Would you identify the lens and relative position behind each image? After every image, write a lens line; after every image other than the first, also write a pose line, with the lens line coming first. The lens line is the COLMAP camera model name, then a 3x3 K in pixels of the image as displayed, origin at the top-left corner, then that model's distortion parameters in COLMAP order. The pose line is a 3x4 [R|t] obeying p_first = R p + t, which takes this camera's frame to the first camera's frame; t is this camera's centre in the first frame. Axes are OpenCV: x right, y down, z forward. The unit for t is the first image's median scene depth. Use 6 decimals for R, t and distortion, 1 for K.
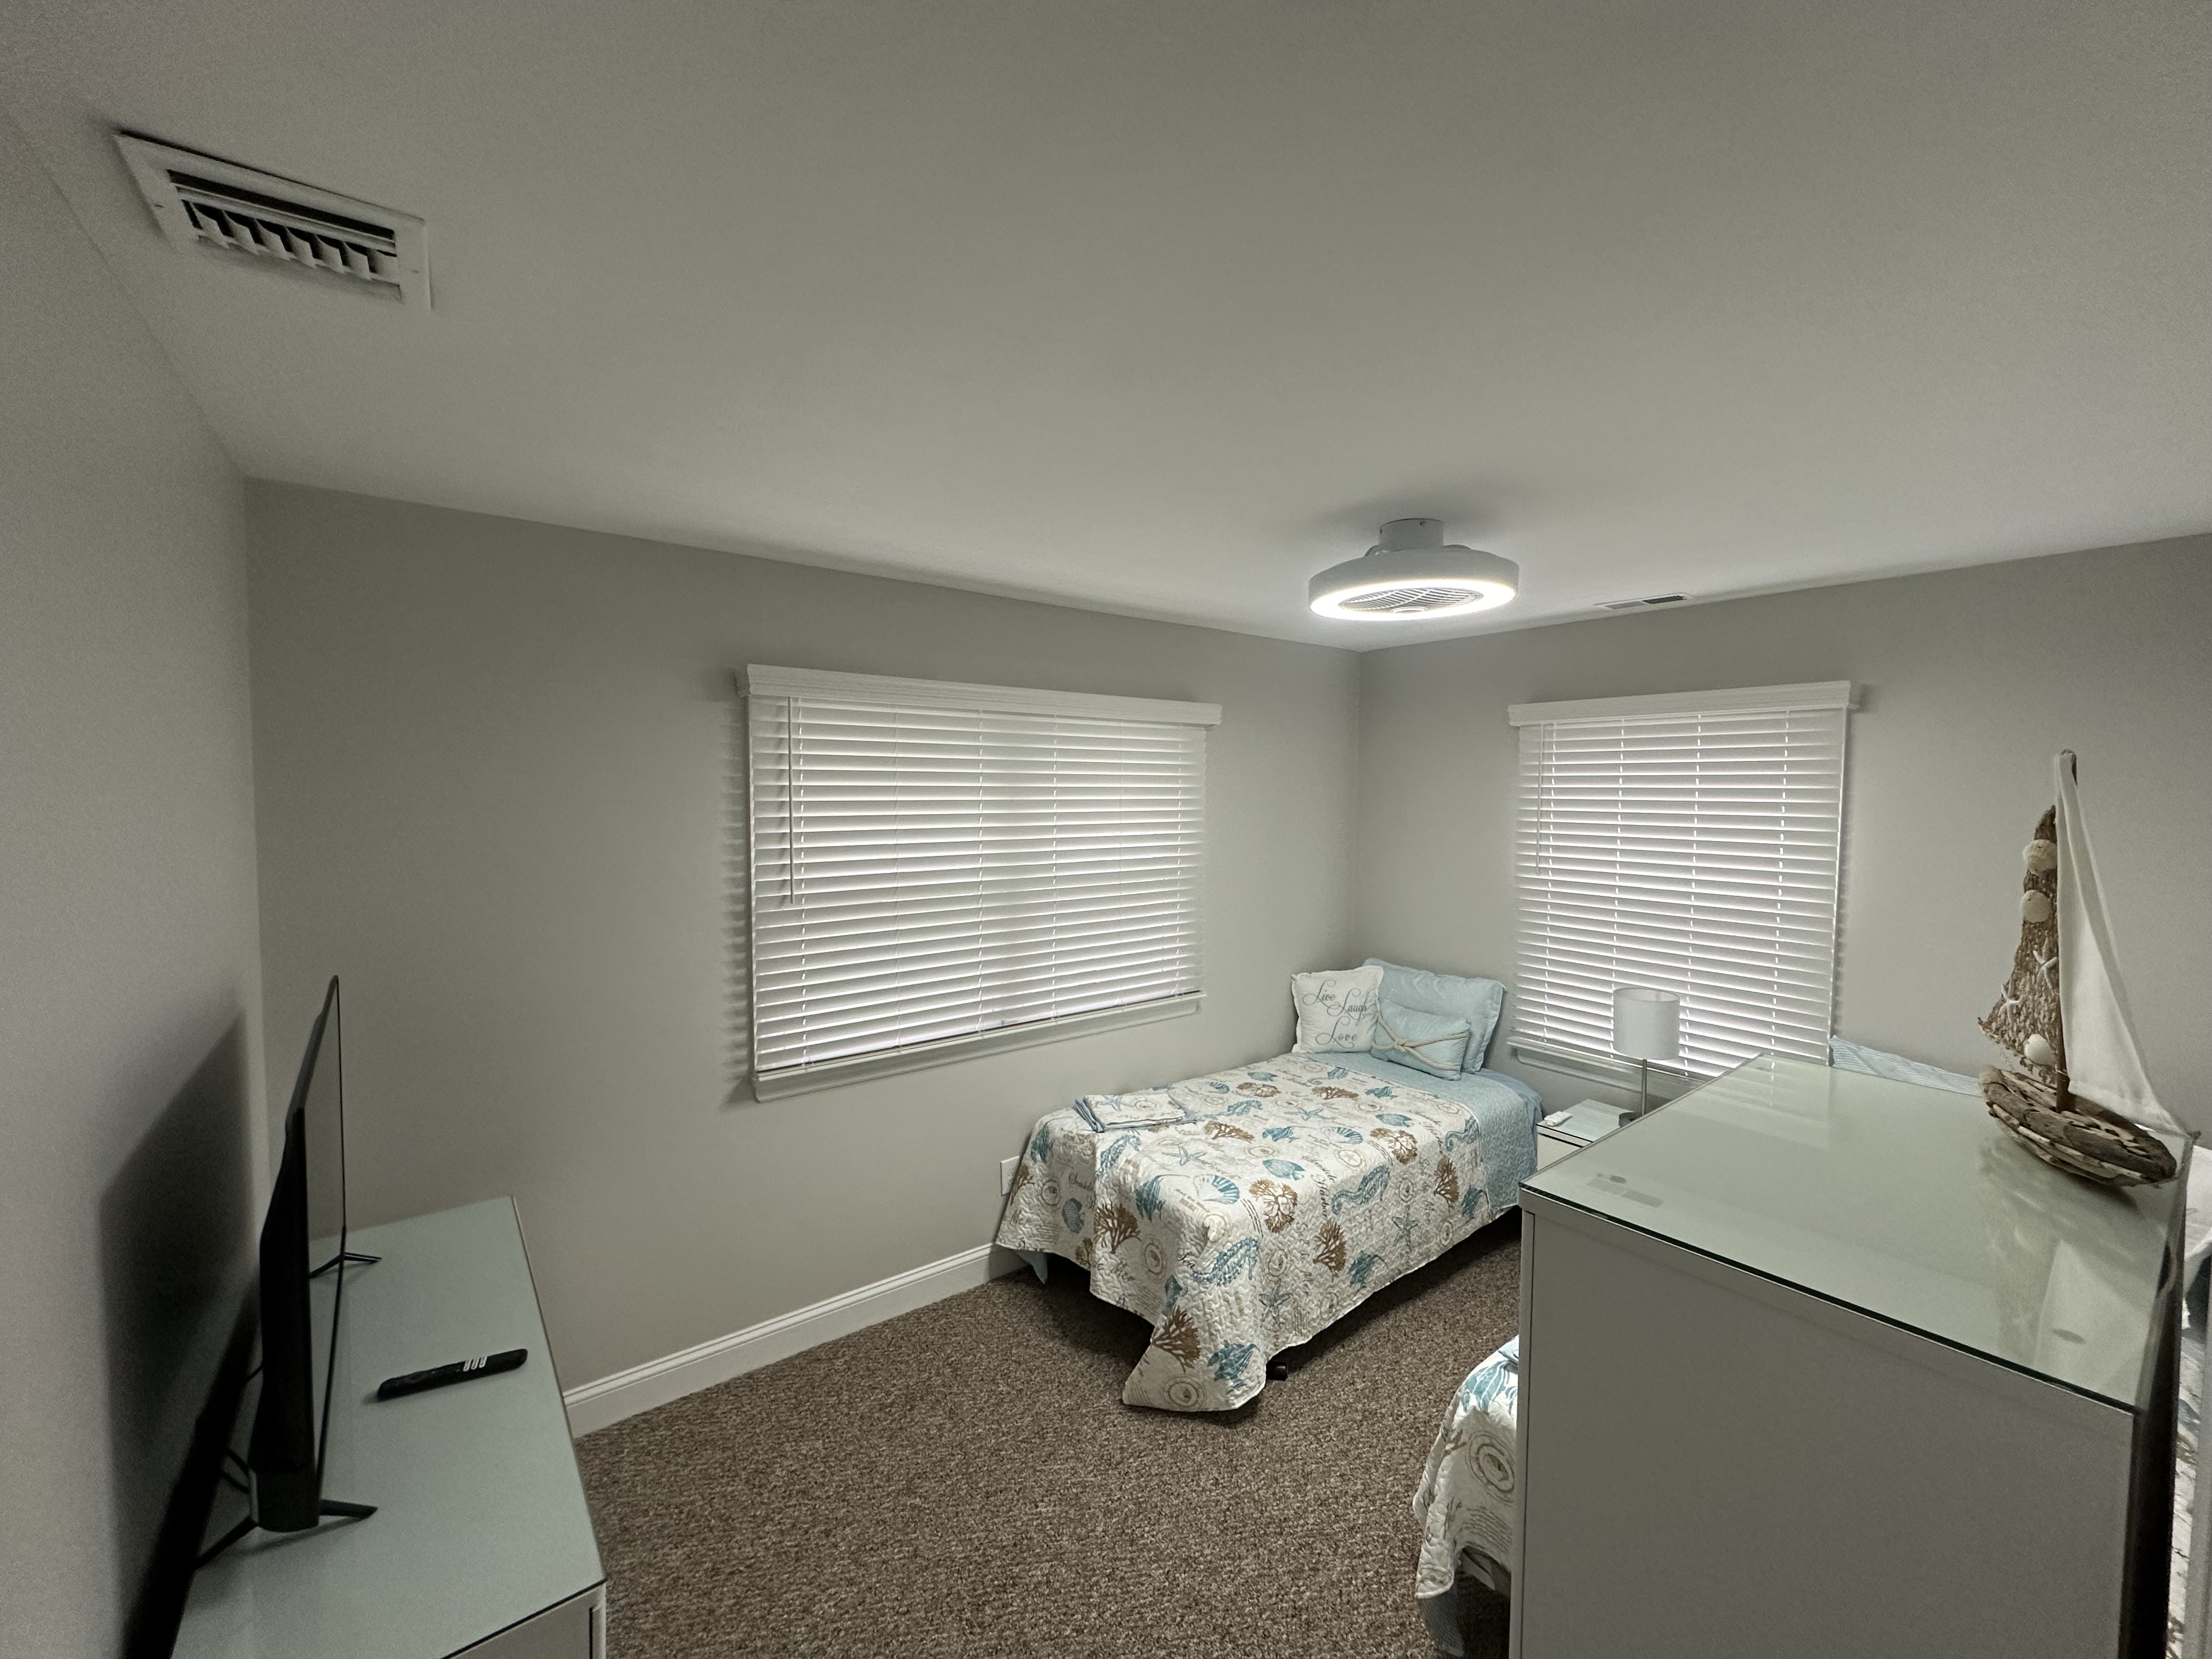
lens RADIAL K [[877.0, 0, 1107.6], [0, 877.0, 833.7], [0, 0, 1]] dist [-0.002187, -0.000057]
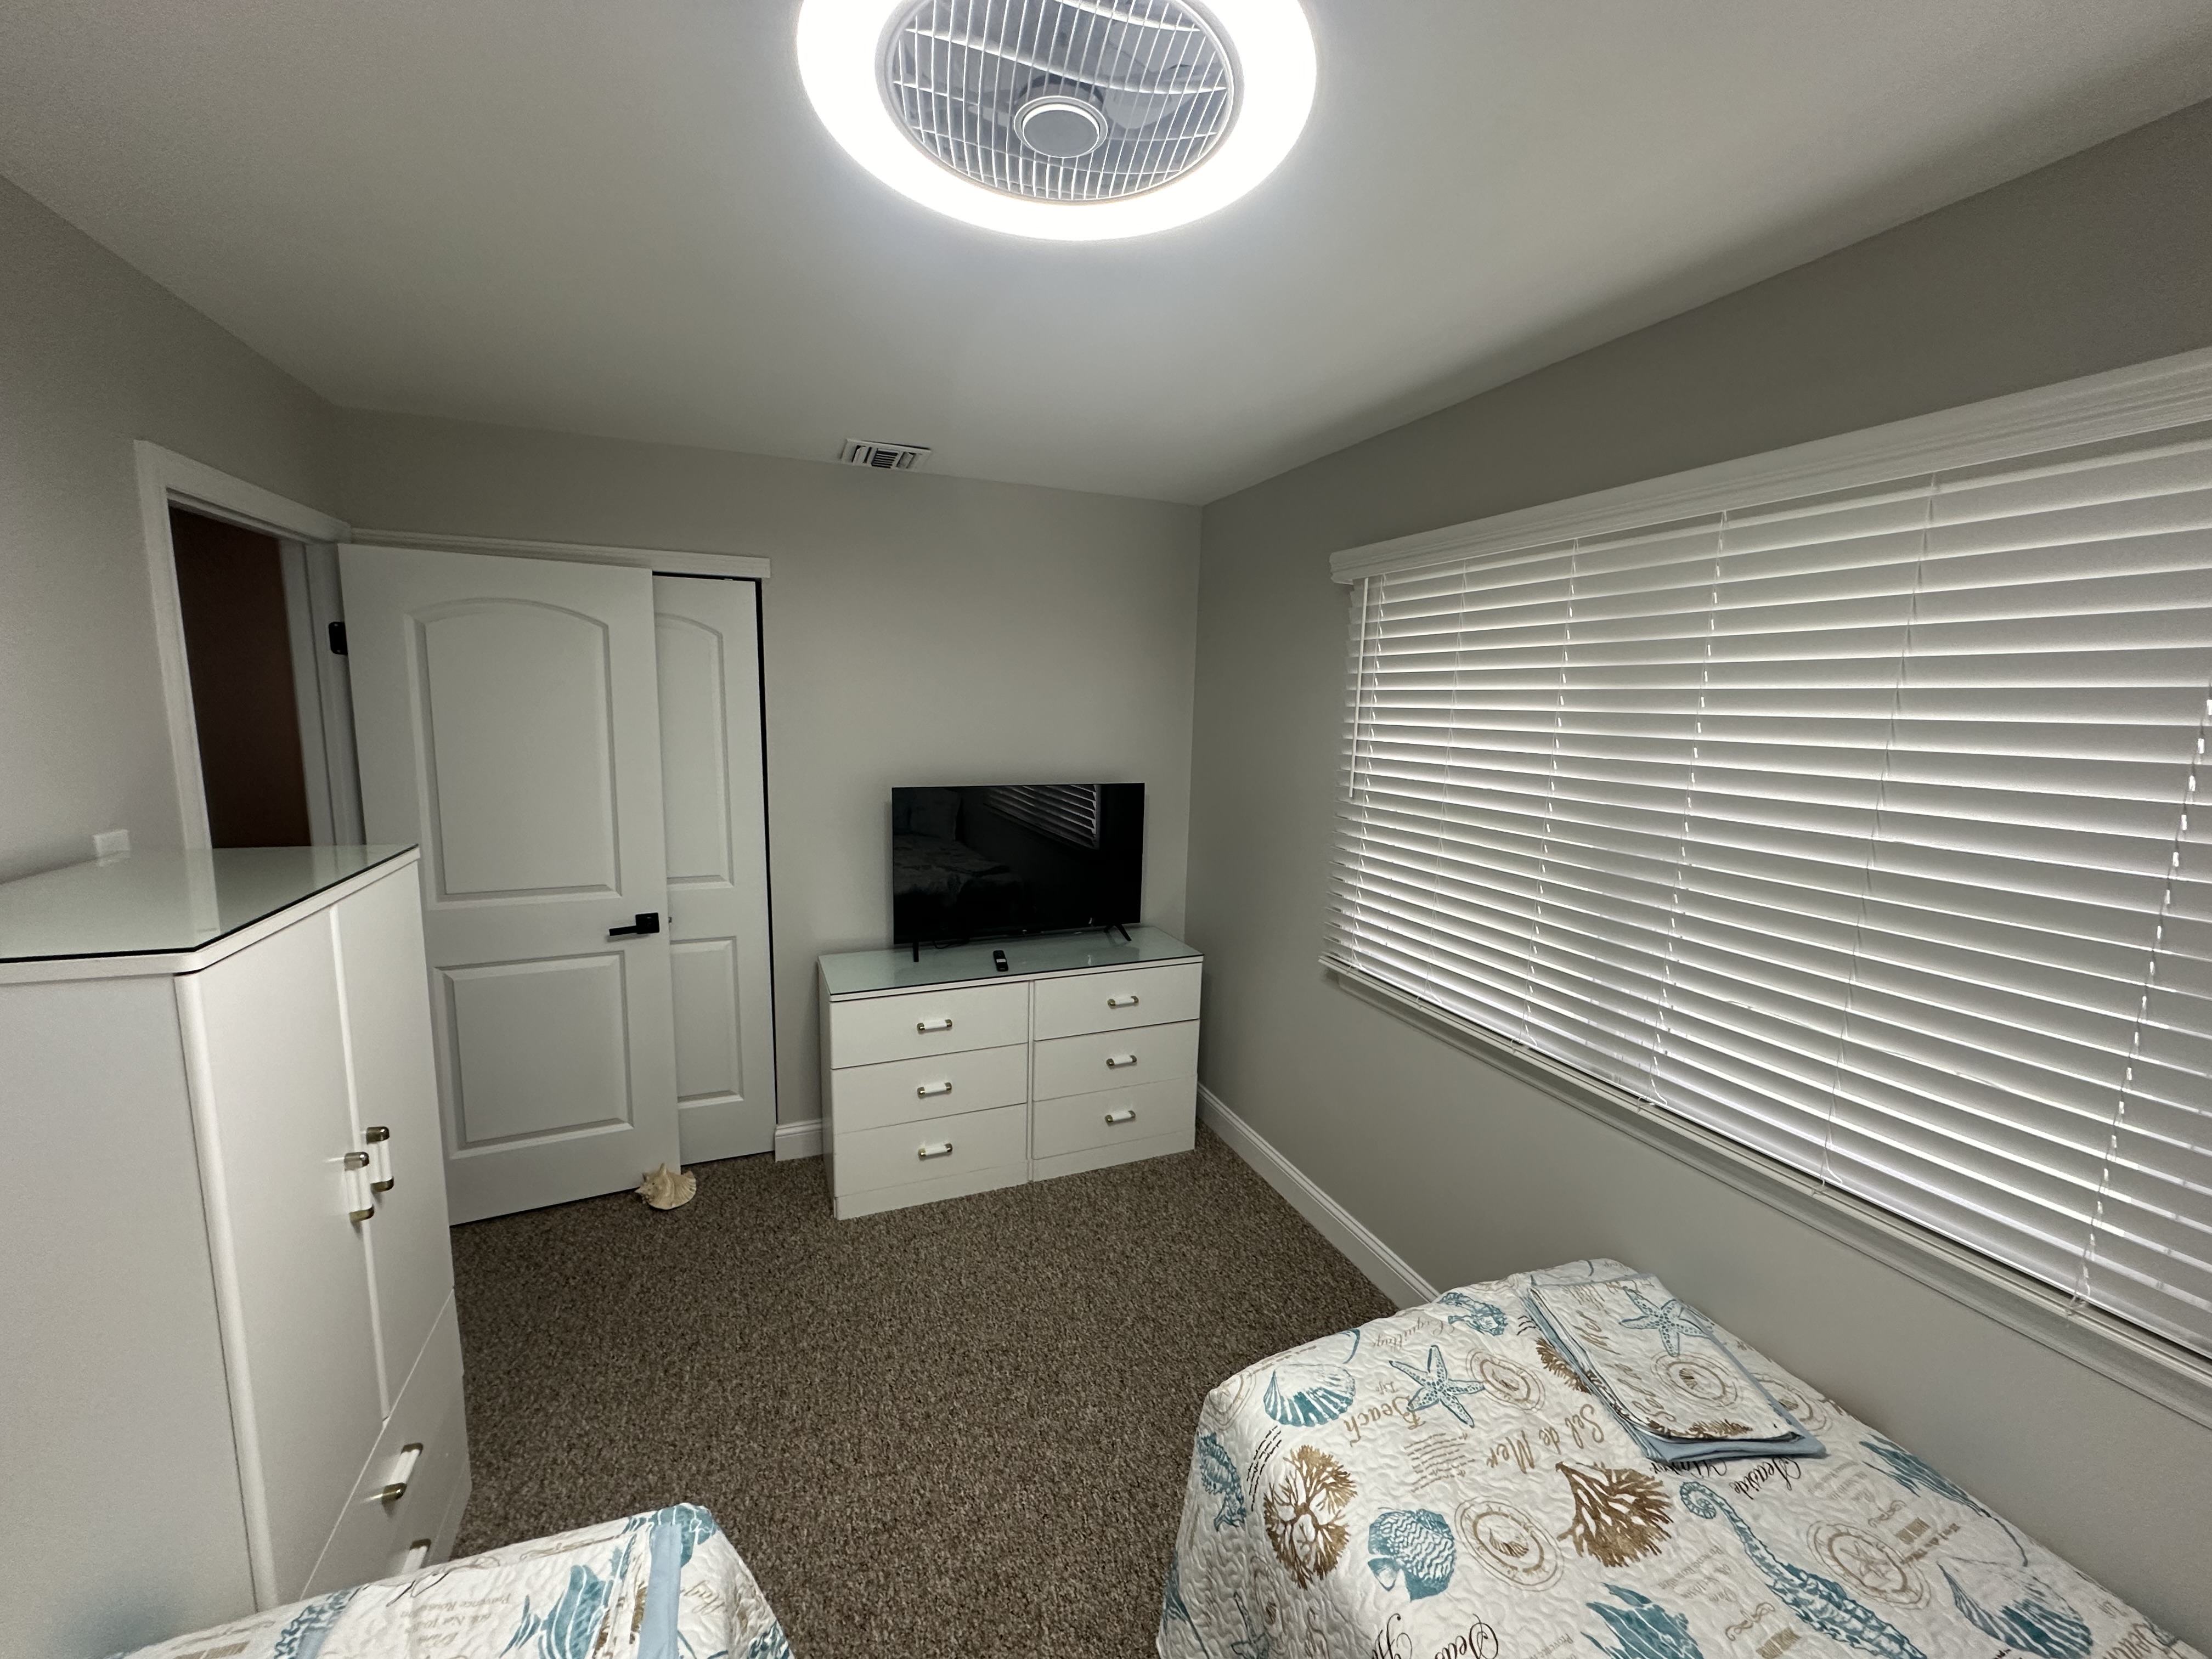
lens RADIAL K [[877.0, 0, 1107.6], [0, 877.0, 833.7], [0, 0, 1]] dist [-0.002187, -0.000057]
pose [[-0.263357, 0.132729, -0.955524, 0.373352], [-0.081809, 0.983849, 0.159211, -0.007270], [0.961223, 0.120100, -0.248245, 0.577640]]
